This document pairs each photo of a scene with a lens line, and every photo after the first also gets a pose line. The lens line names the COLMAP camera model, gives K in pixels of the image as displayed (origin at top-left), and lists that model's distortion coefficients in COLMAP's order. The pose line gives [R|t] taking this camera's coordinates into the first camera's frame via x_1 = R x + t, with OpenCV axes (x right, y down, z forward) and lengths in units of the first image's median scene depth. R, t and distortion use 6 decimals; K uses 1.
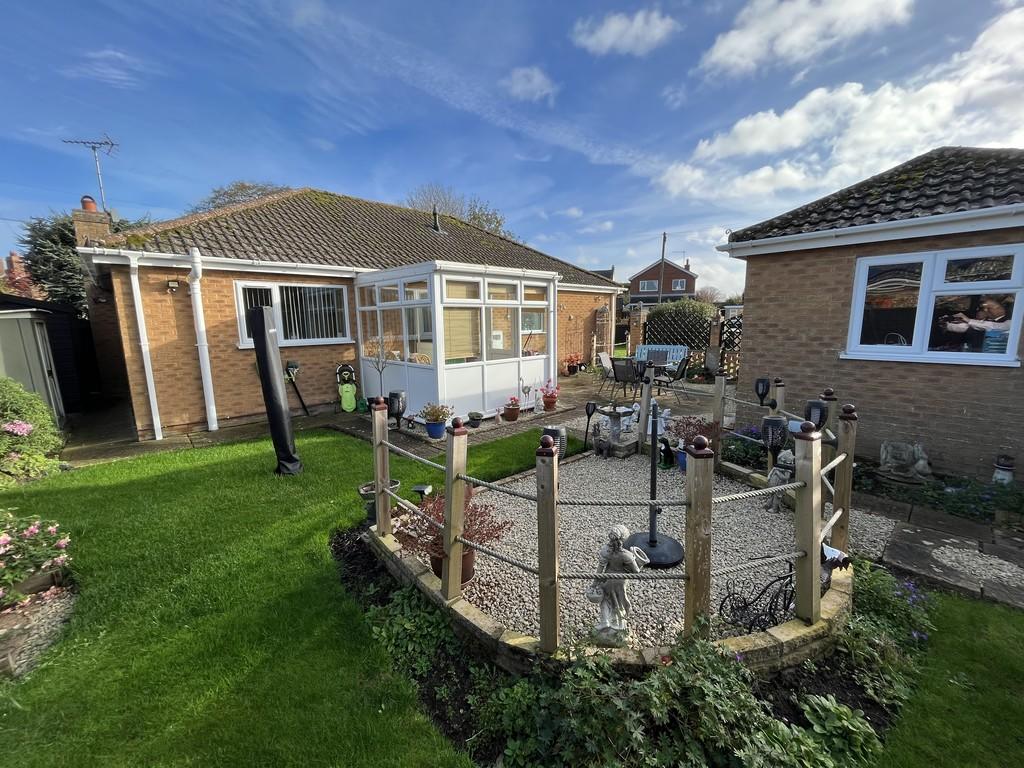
lens RADIAL K [[414.1, 0, 511.0], [0, 414.1, 384.8], [0, 0, 1]] dist [0.000767, 0.000018]
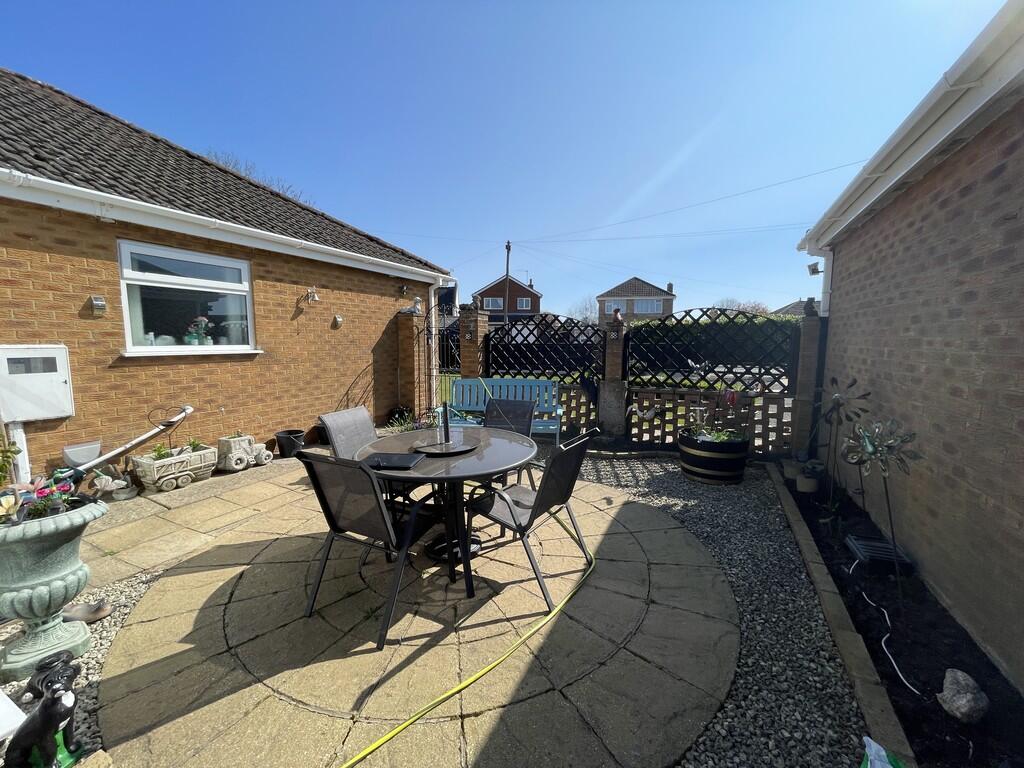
lens RADIAL K [[412.0, 0, 512.0], [0, 412.0, 385.0], [0, 0, 1]] dist [0.008847, 0.000056]
pose [[0.936370, -0.024087, 0.350186, 0.052498], [0.042059, 0.998154, -0.043806, -0.019123], [-0.348485, 0.055747, 0.935655, 0.155732]]
